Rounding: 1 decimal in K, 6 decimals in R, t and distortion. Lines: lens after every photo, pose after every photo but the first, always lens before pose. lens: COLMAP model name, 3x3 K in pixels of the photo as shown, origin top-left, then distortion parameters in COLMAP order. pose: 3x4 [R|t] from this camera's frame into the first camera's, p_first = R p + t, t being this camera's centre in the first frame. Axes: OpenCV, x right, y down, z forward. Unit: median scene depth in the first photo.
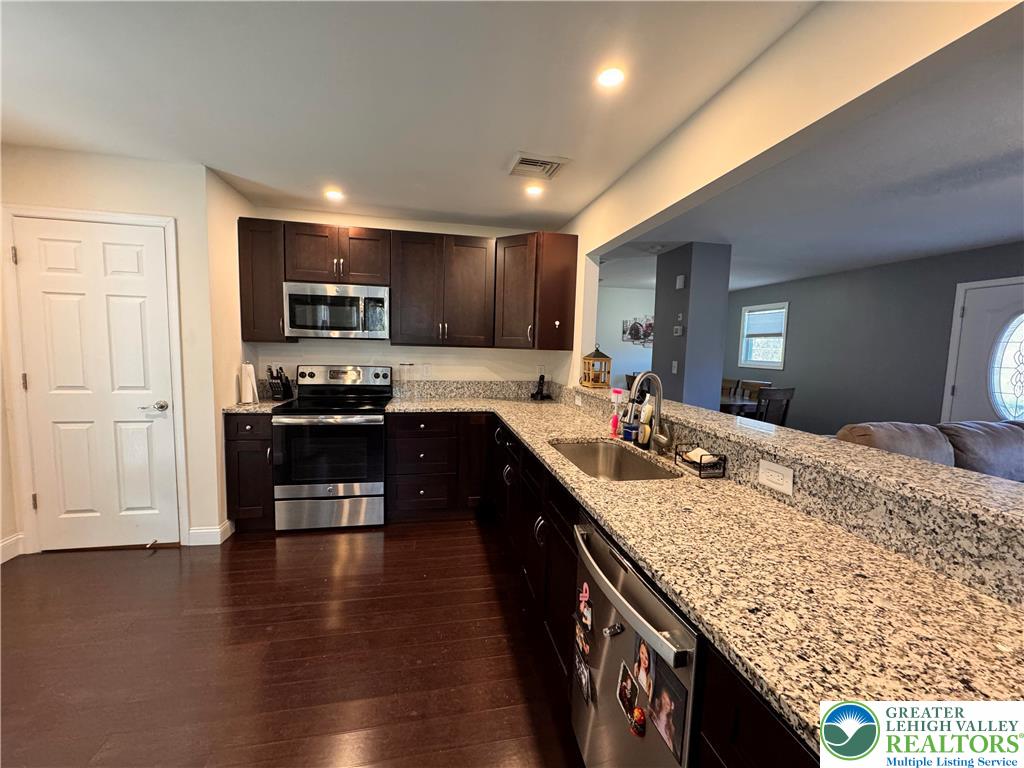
lens RADIAL K [[410.0, 0, 512.0], [0, 410.0, 384.0], [0, 0, 1]] dist [-0.001549, 0.000444]
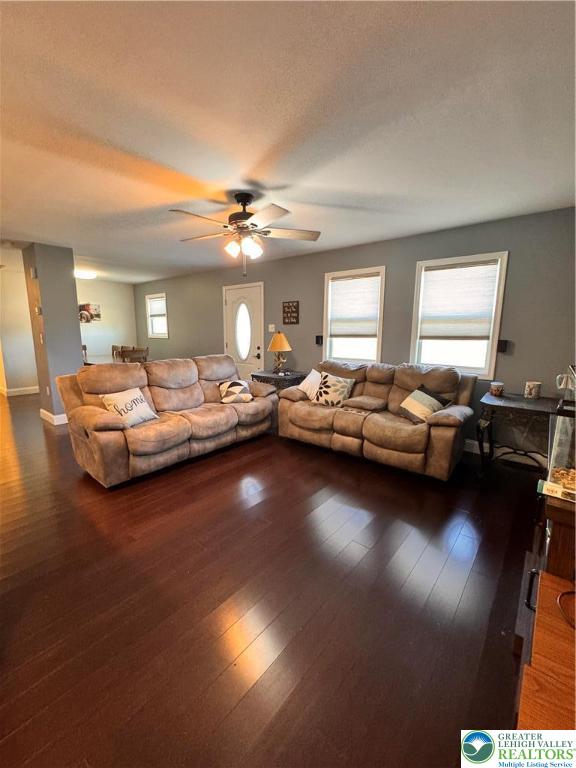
lens RADIAL K [[326.3, 0, 288.0], [0, 326.3, 384.0], [0, 0, 1]] dist [-0.002744, 0.000059]
pose [[0.782547, -0.124938, 0.609927, 0.253679], [0.073363, 0.991337, 0.108941, 0.034014], [-0.618255, -0.040506, 0.784933, -0.232094]]
